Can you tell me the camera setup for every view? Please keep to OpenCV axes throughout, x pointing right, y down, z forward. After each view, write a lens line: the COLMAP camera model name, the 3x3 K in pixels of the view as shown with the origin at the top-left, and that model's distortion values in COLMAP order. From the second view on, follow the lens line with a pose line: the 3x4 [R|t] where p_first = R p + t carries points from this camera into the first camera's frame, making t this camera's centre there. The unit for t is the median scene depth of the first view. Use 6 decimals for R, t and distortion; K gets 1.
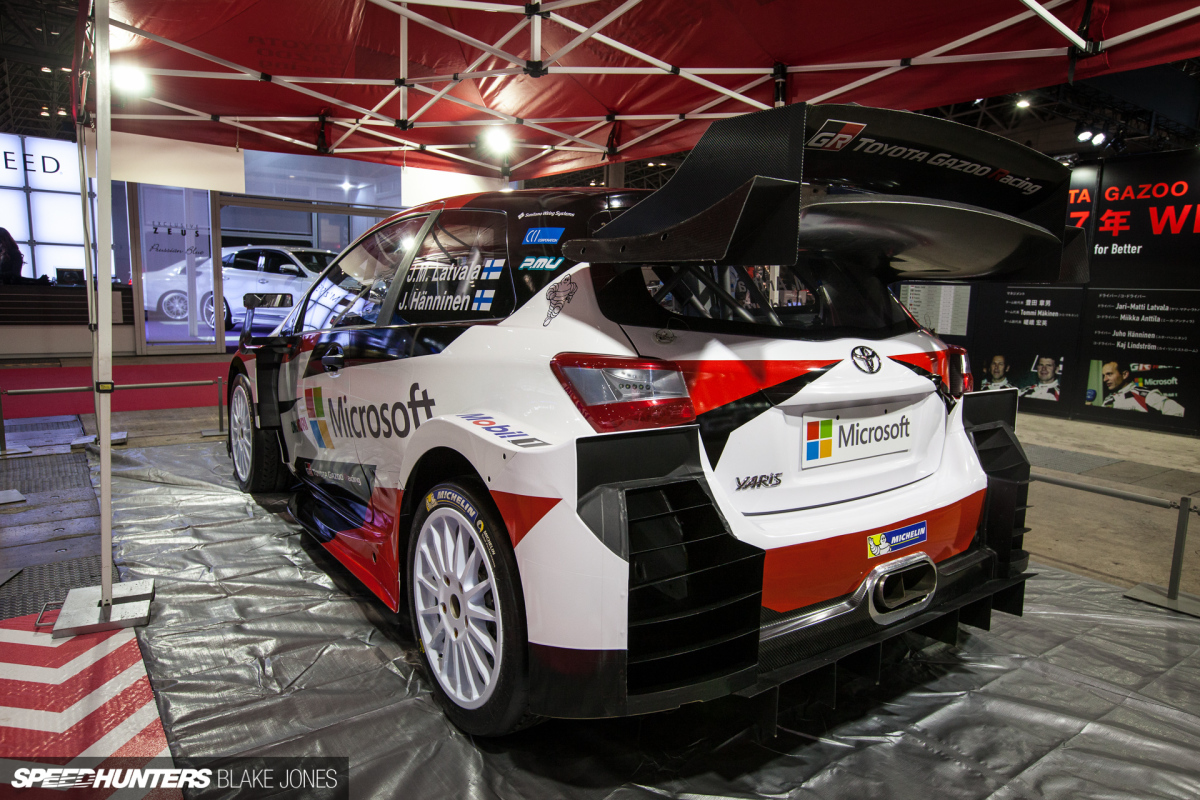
lens RADIAL K [[761.4, 0, 600.0], [0, 761.4, 400.0], [0, 0, 1]] dist [0.007055, 0.001434]
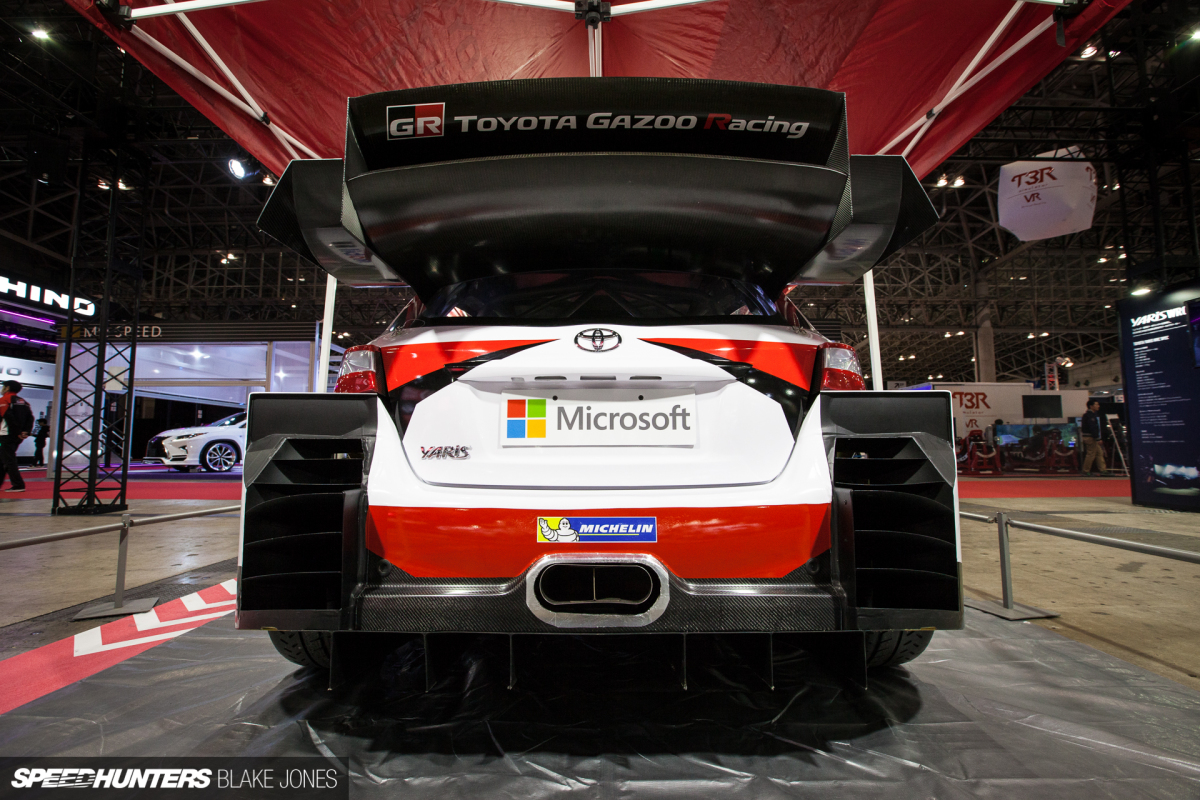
lens RADIAL K [[551.2, 0, 600.0], [0, 551.2, 400.0], [0, 0, 1]] dist [-0.017106, 0.001291]
pose [[0.797243, -0.078233, -0.598567, 0.771100], [-0.060285, 0.976291, -0.207896, 0.166562], [0.600640, 0.201828, 0.773626, 0.485717]]
